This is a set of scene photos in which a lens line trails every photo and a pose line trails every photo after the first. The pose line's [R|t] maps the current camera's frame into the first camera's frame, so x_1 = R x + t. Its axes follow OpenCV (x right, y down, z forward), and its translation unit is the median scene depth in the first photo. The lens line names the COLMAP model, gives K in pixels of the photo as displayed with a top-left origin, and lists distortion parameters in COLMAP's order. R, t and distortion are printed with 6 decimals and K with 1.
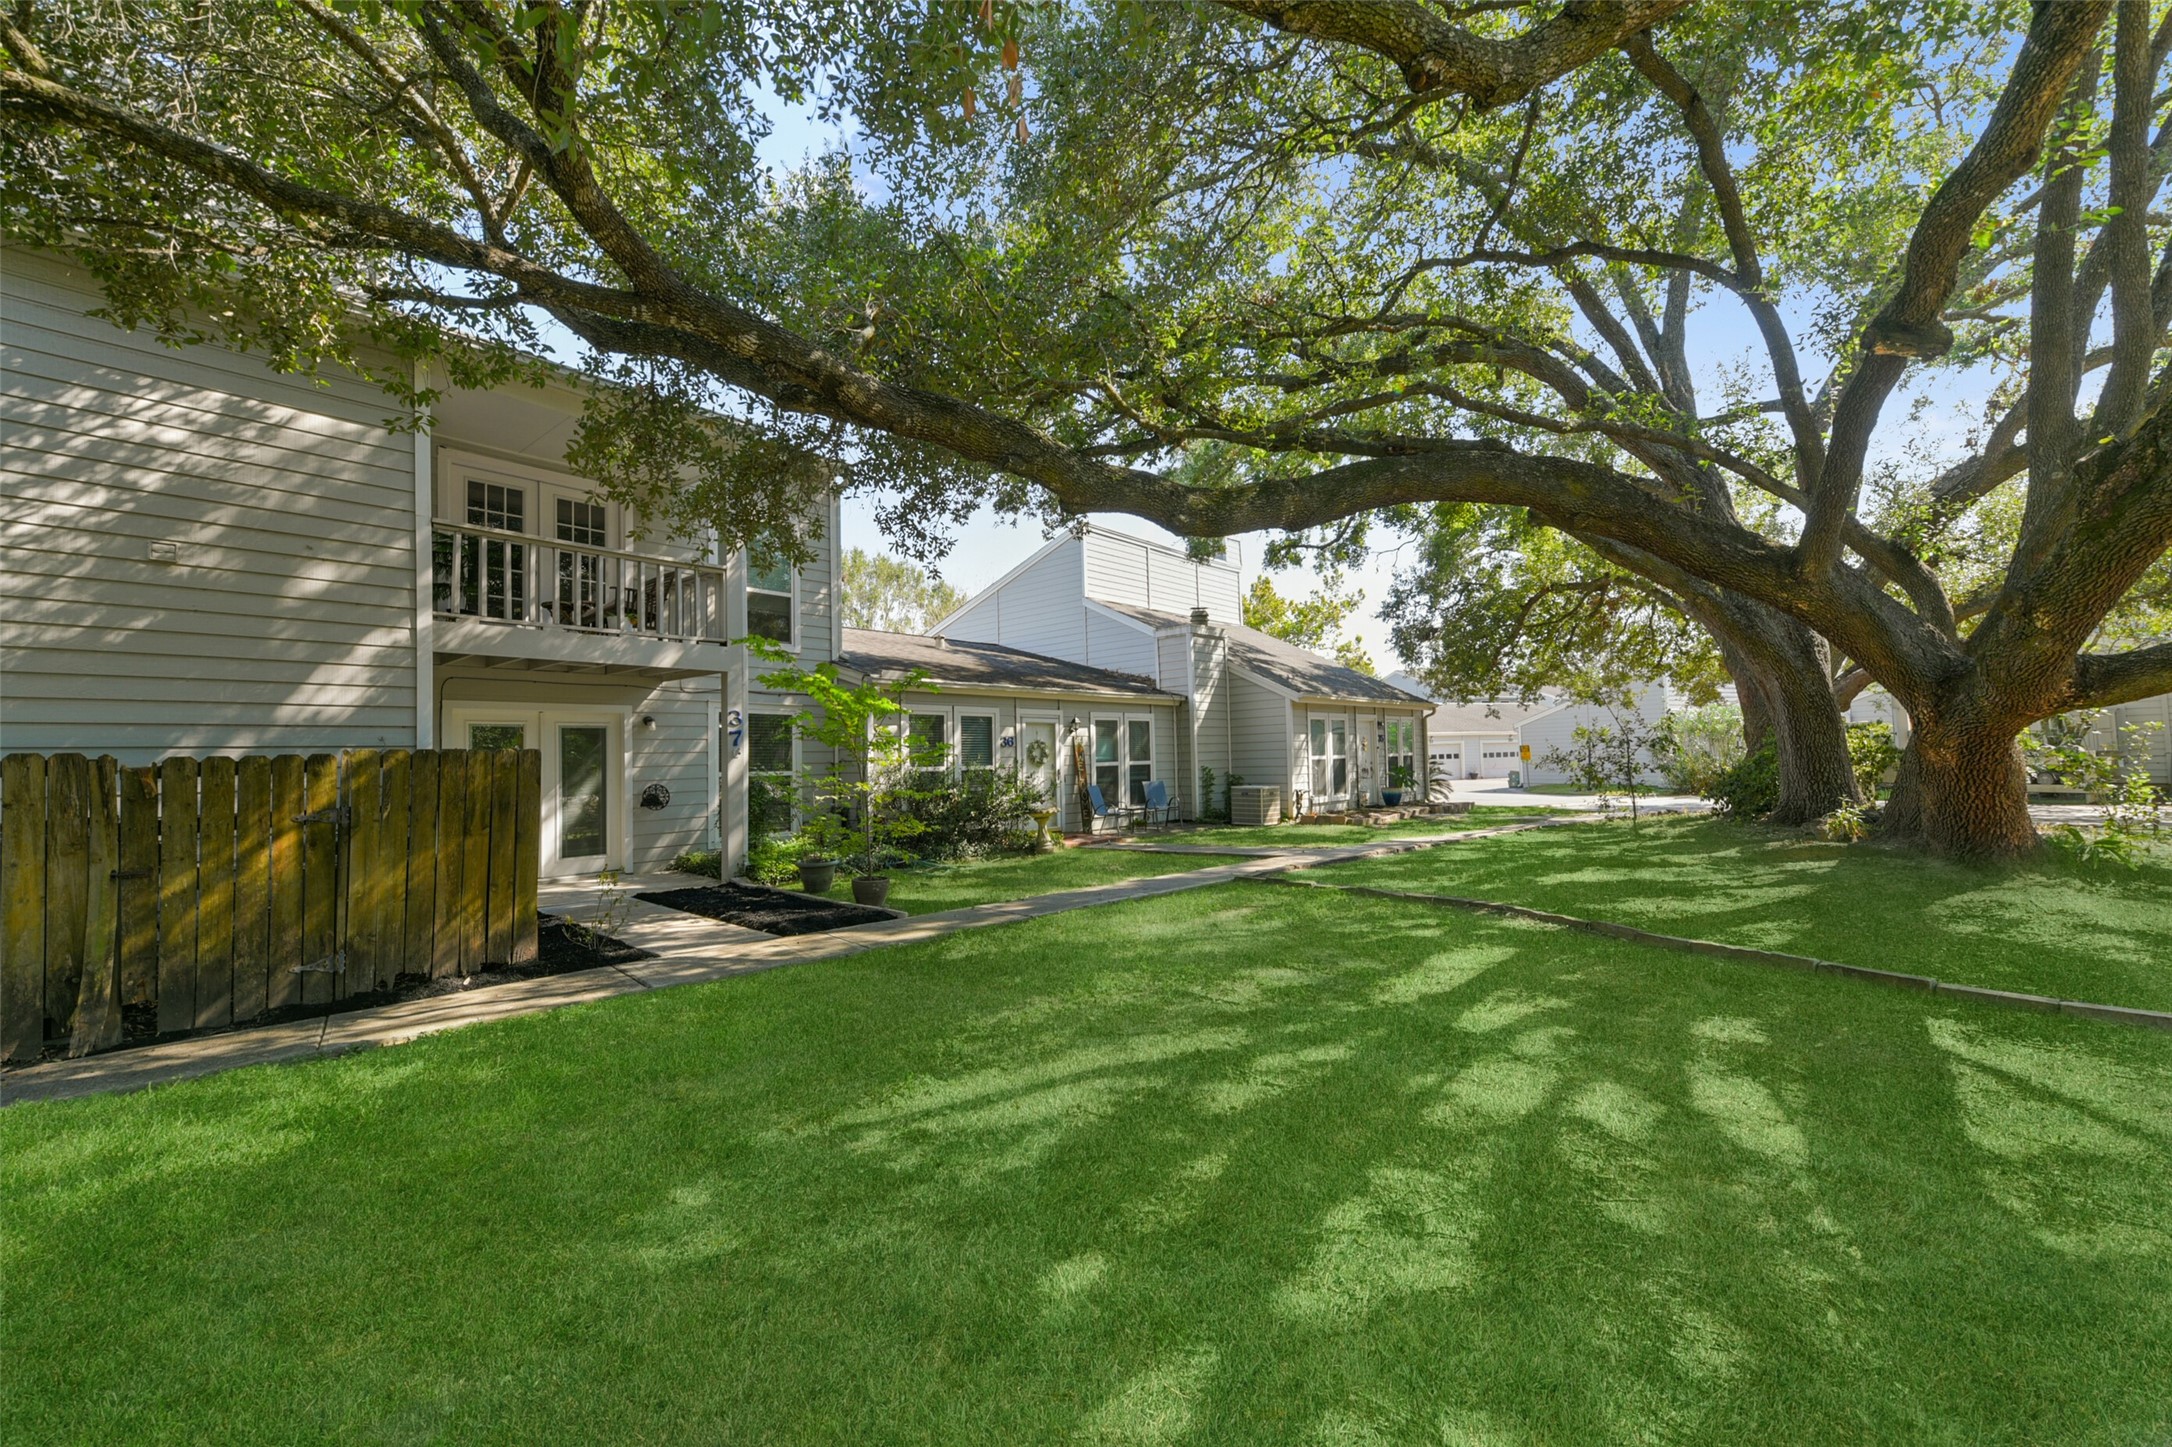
lens RADIAL K [[848.1, 0, 1076.8], [0, 848.1, 730.0], [0, 0, 1]] dist [0.013946, -0.000508]
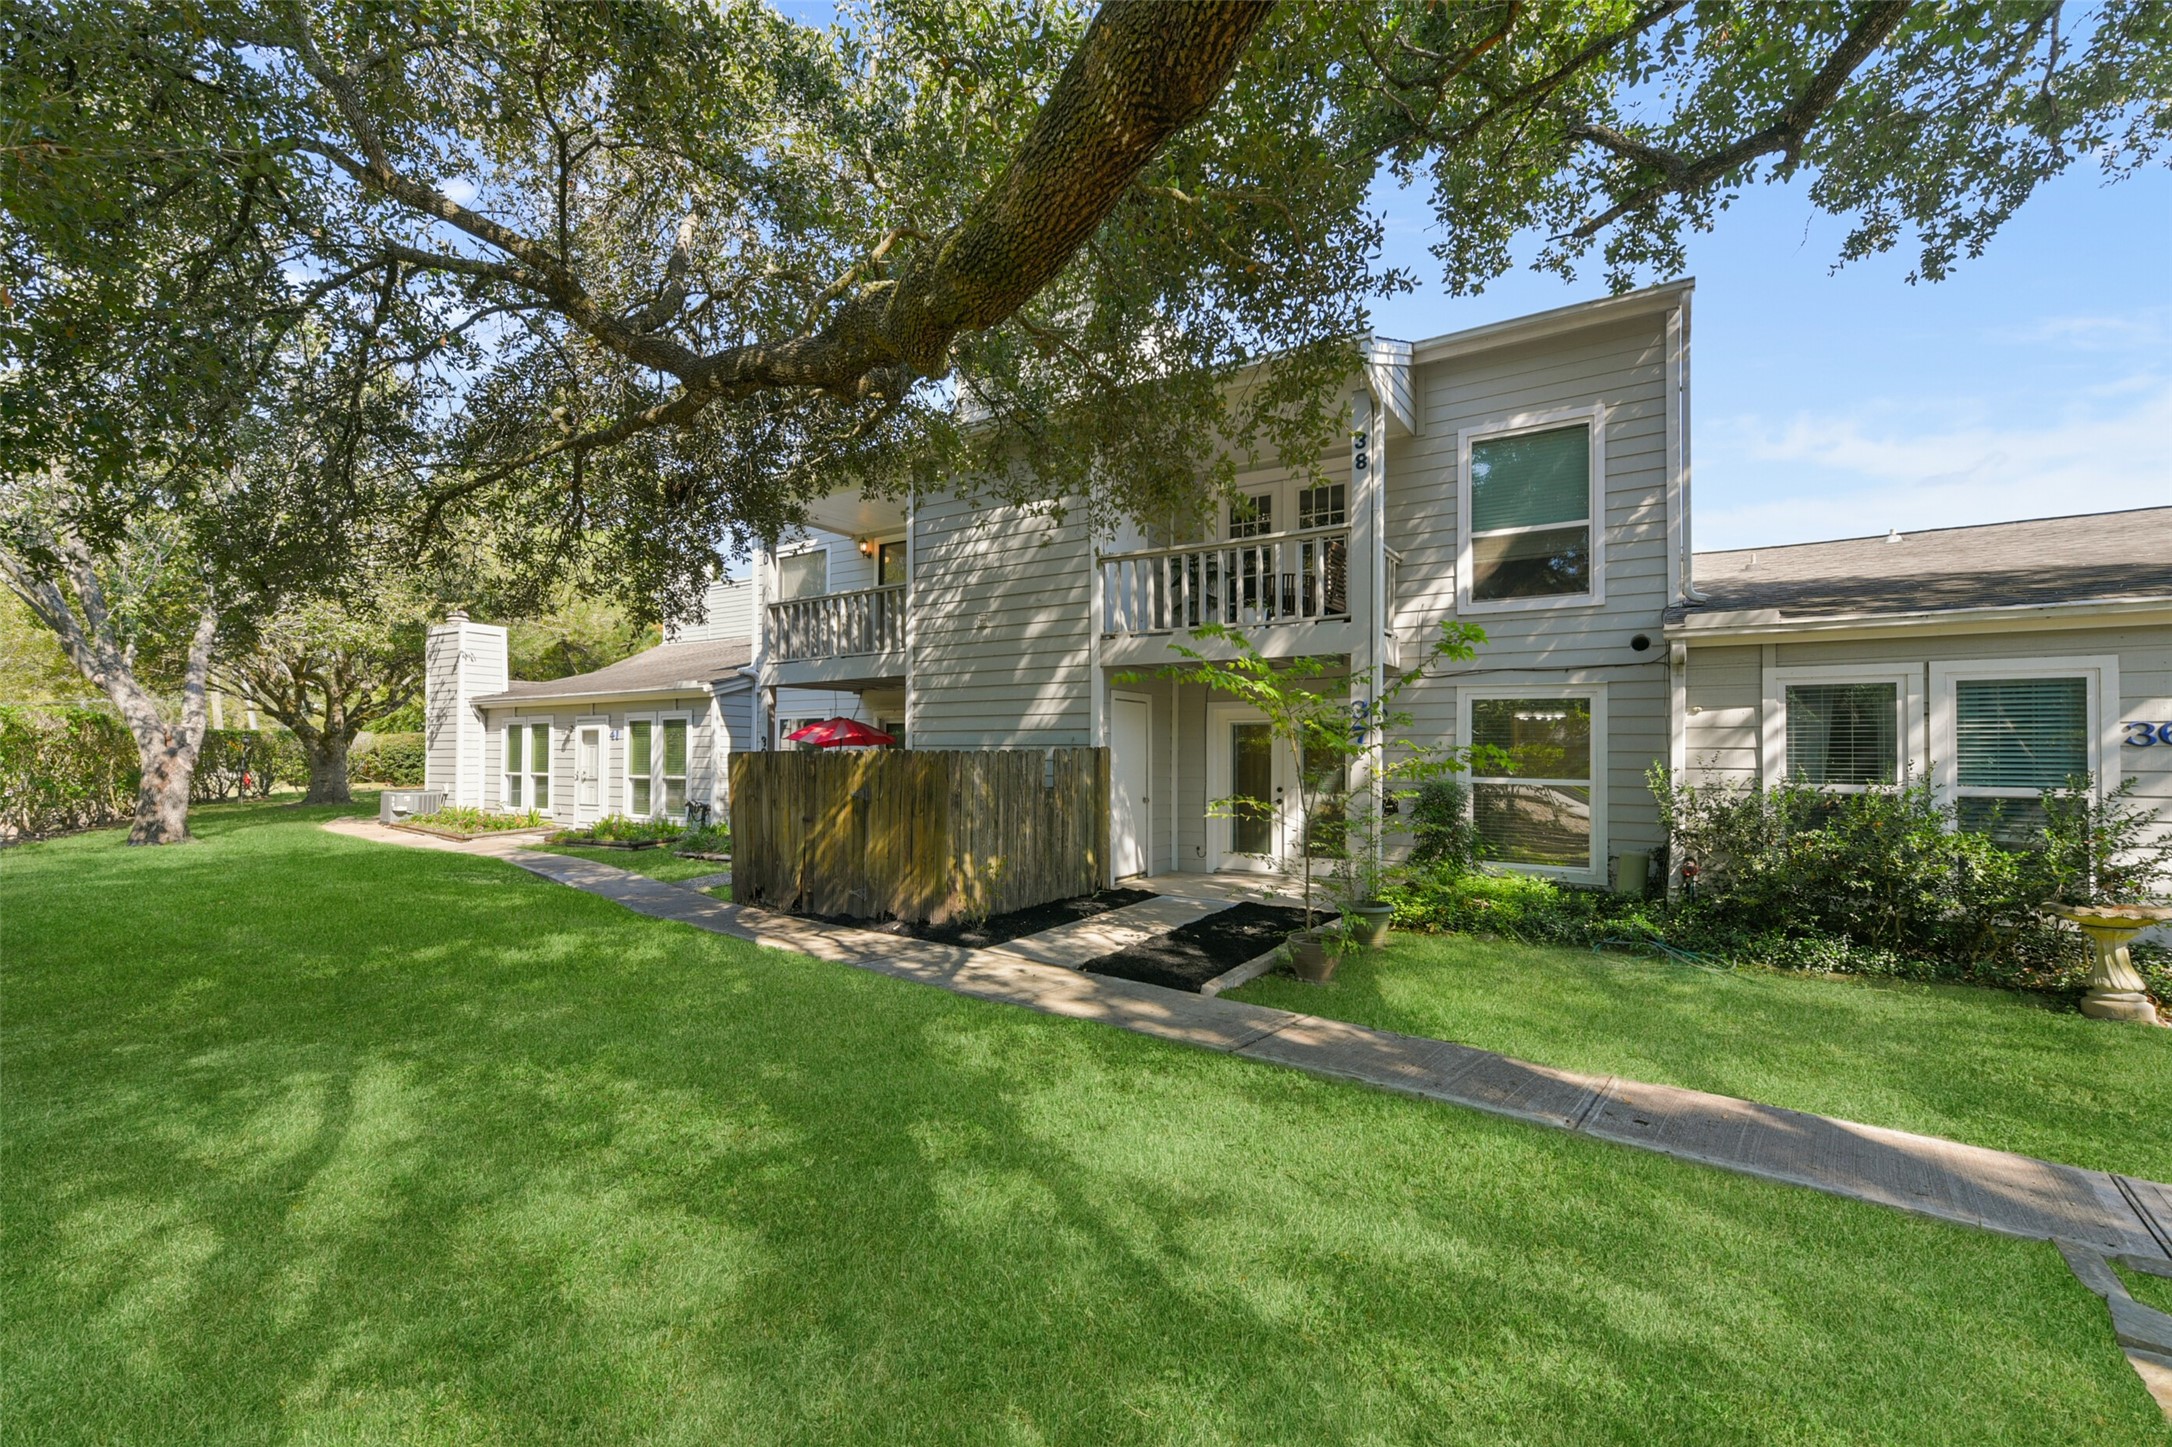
lens RADIAL K [[908.8, 0, 1086.0], [0, 908.8, 723.5], [0, 0, 1]] dist [0.010951, 0.000076]
pose [[0.156345, -0.008661, -0.987664, 0.587268], [0.026476, 0.999639, -0.004574, -0.006043], [0.987348, -0.025434, 0.156518, 0.874526]]
